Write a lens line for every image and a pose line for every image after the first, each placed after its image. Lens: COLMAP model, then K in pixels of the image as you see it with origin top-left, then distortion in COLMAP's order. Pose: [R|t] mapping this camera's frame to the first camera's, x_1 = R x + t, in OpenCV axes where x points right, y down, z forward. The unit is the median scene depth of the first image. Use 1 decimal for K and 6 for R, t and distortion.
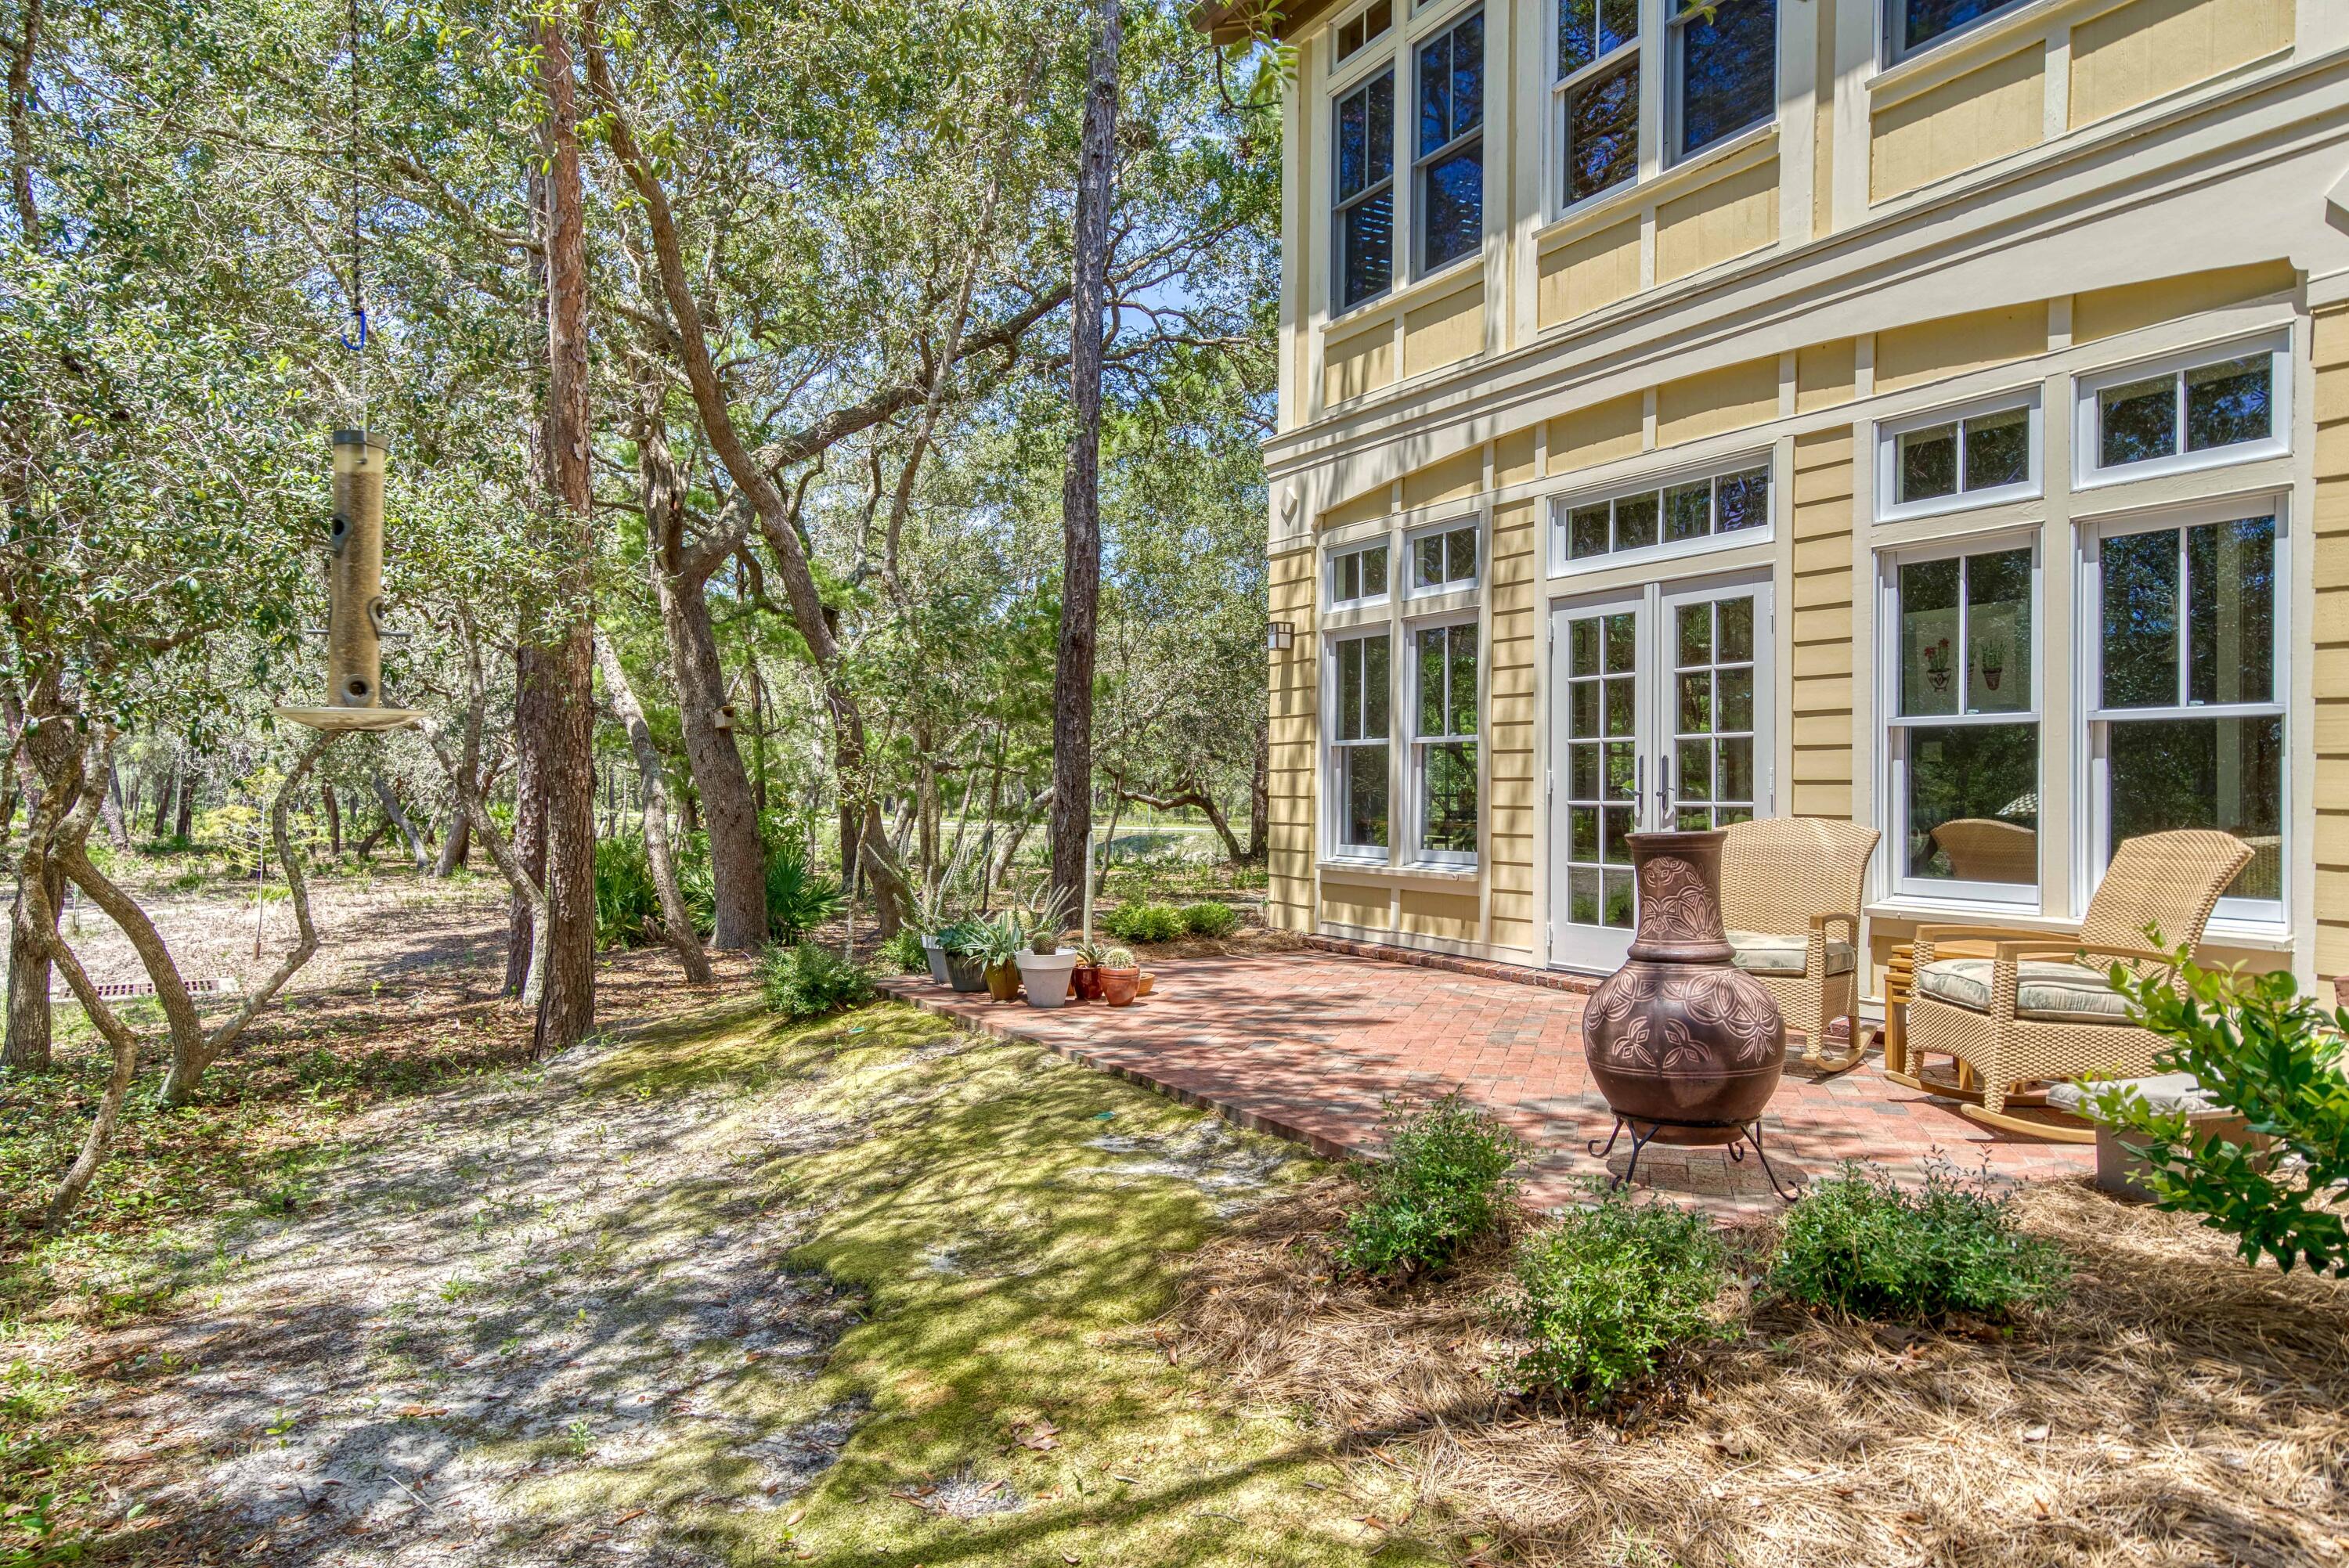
lens RADIAL K [[1682.5, 0, 1174.5], [0, 1682.5, 784.0], [0, 0, 1]] dist [0.050068, -0.003678]
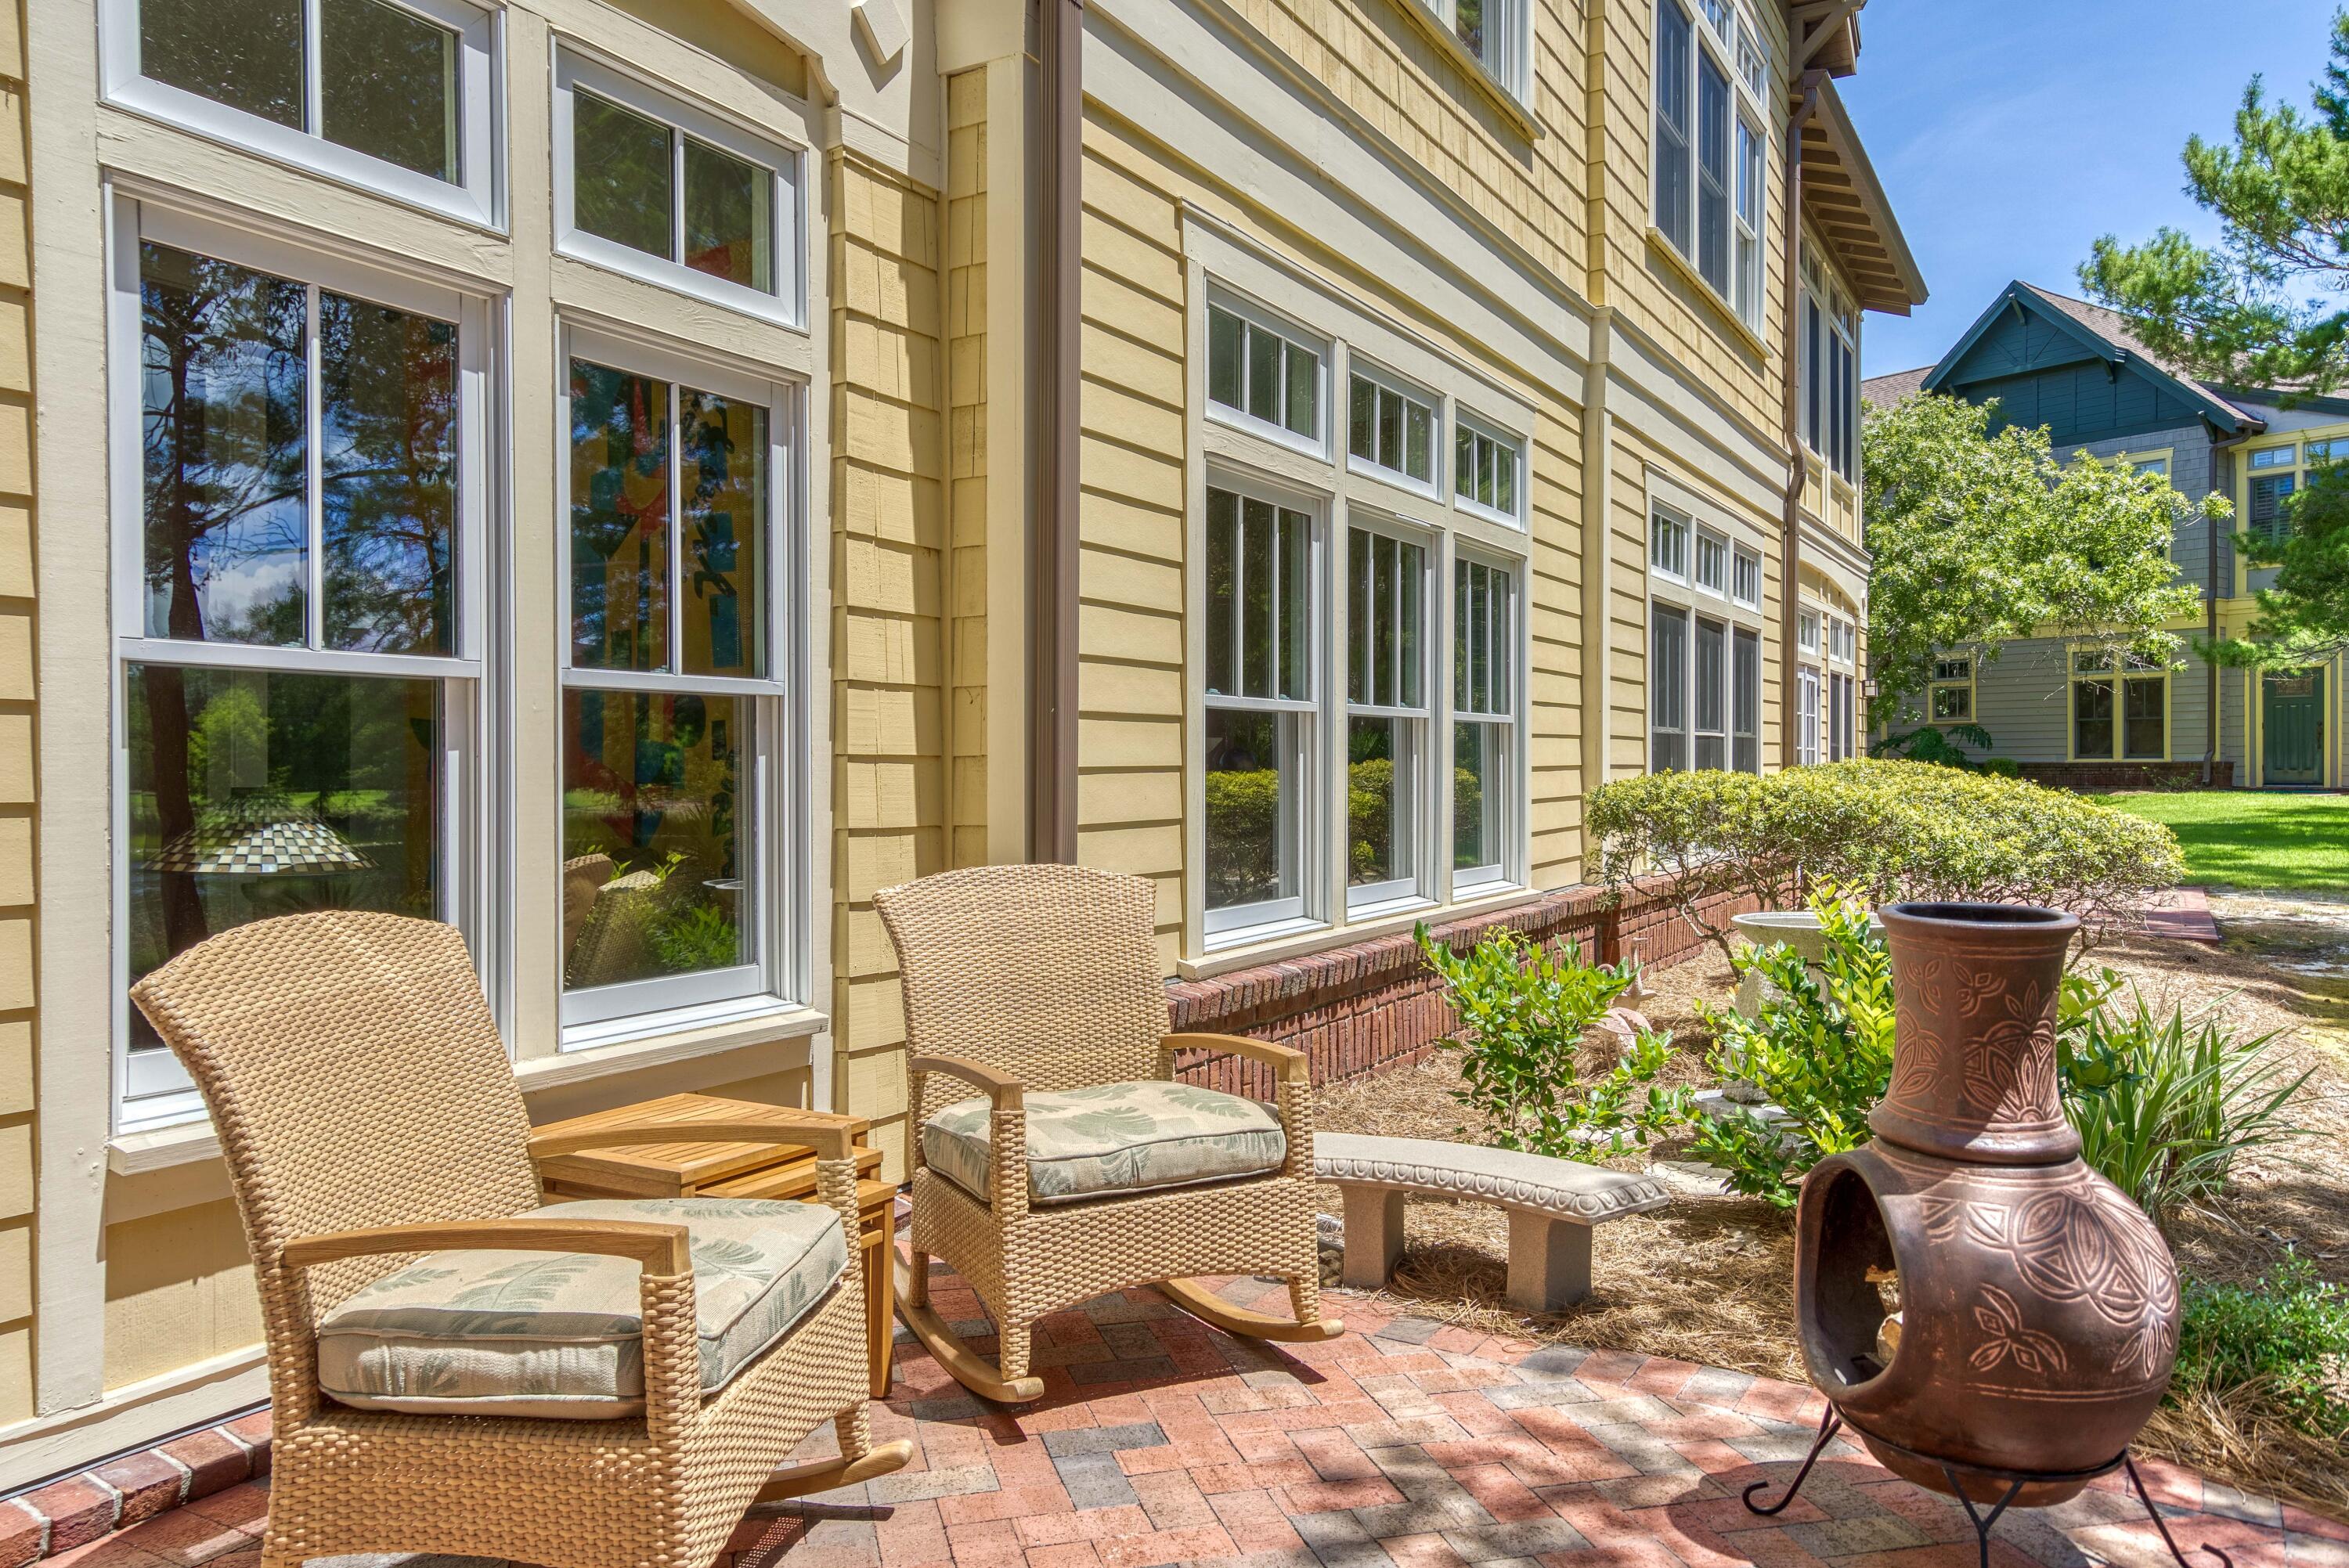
lens RADIAL K [[1671.1, 0, 1168.0], [0, 1671.1, 764.1], [0, 0, 1]] dist [0.039513, 0.007428]
pose [[-0.512316, -0.008702, 0.858753, -0.021589], [-0.007649, 0.999955, 0.005569, -0.012681], [-0.858763, -0.003715, -0.512360, 0.878849]]
